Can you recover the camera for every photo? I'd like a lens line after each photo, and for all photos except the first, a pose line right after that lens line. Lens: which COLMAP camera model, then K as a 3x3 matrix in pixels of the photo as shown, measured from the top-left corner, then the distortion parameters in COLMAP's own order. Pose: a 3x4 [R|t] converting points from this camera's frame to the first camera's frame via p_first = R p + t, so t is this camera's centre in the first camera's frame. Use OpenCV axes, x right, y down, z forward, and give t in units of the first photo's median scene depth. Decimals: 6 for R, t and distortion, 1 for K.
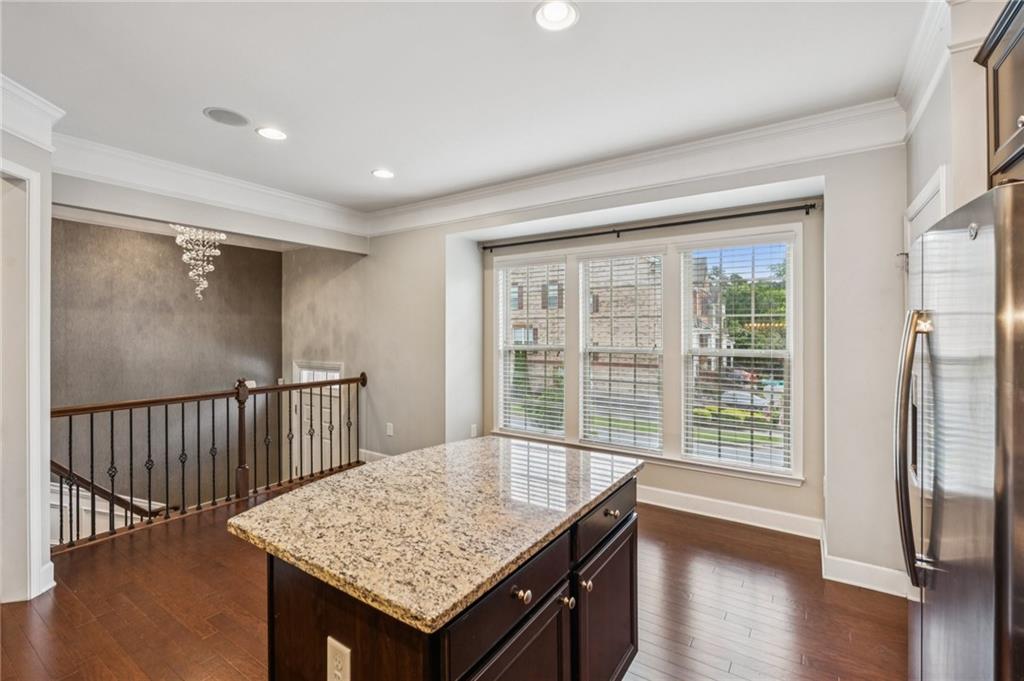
lens RADIAL K [[449.6, 0, 517.6], [0, 449.6, 330.7], [0, 0, 1]] dist [-0.001668, -0.000092]
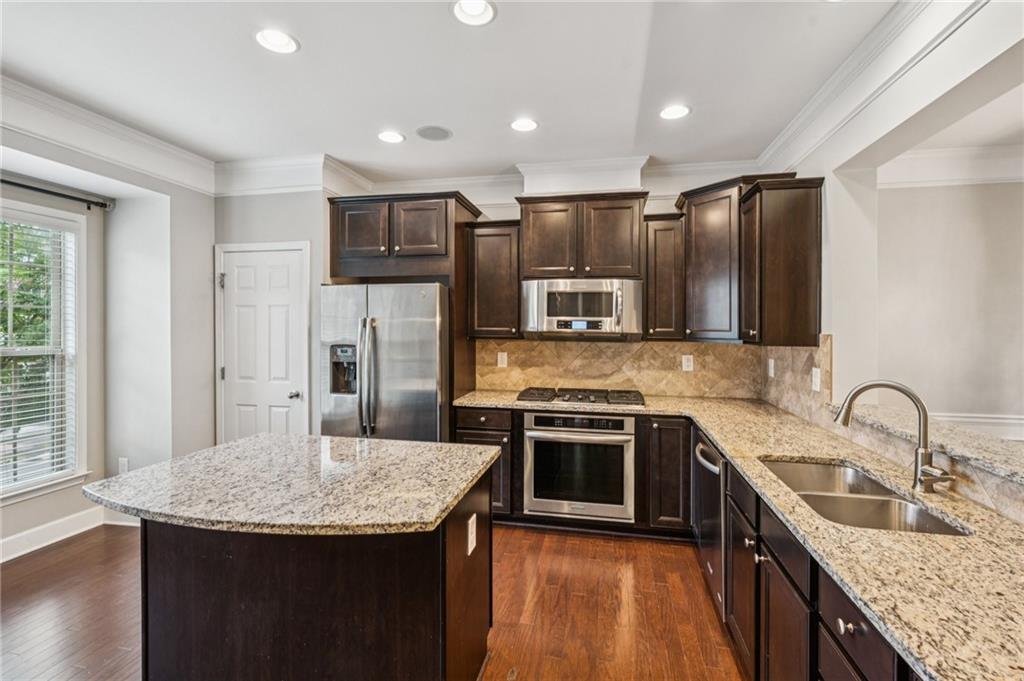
lens RADIAL K [[449.6, 0, 517.6], [0, 449.6, 330.7], [0, 0, 1]] dist [-0.001668, -0.000092]
pose [[-0.372978, -0.006891, 0.927814, -1.266039], [-0.004676, 0.999974, 0.005547, 0.005844], [-0.927828, -0.002270, -0.373001, 0.938289]]
